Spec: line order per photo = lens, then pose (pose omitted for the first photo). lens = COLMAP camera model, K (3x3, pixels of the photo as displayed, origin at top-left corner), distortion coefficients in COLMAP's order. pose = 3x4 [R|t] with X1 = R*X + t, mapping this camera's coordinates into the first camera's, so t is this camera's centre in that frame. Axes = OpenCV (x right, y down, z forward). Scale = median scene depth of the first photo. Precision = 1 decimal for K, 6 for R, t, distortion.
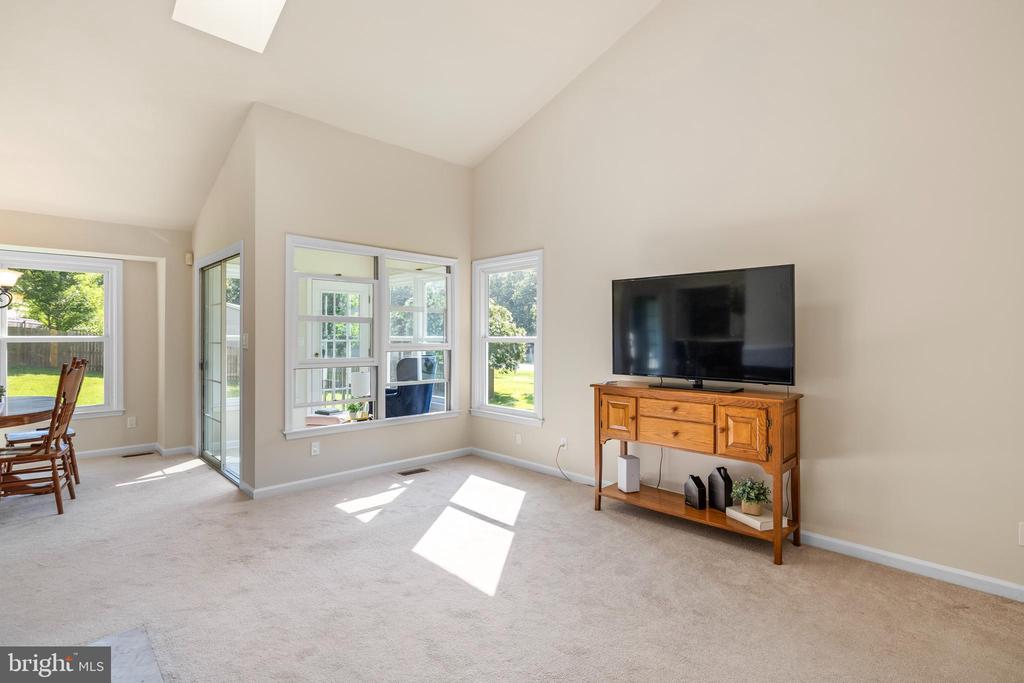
lens RADIAL K [[485.1, 0, 512.0], [0, 485.1, 341.5], [0, 0, 1]] dist [0.000597, 0.000133]
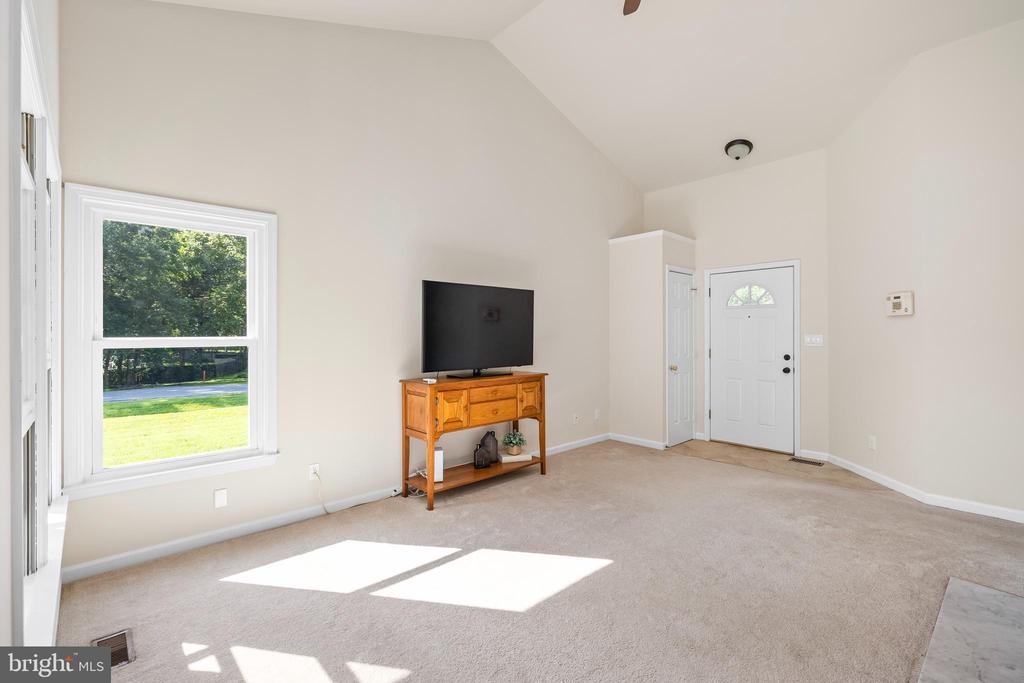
lens RADIAL K [[457.7, 0, 509.2], [0, 457.7, 336.2], [0, 0, 1]] dist [-0.001406, -0.000492]
pose [[0.040216, -0.004220, 0.999182, -0.806947], [0.013457, 0.999903, 0.003681, -0.011003], [-0.999100, 0.013298, 0.040269, 0.851260]]
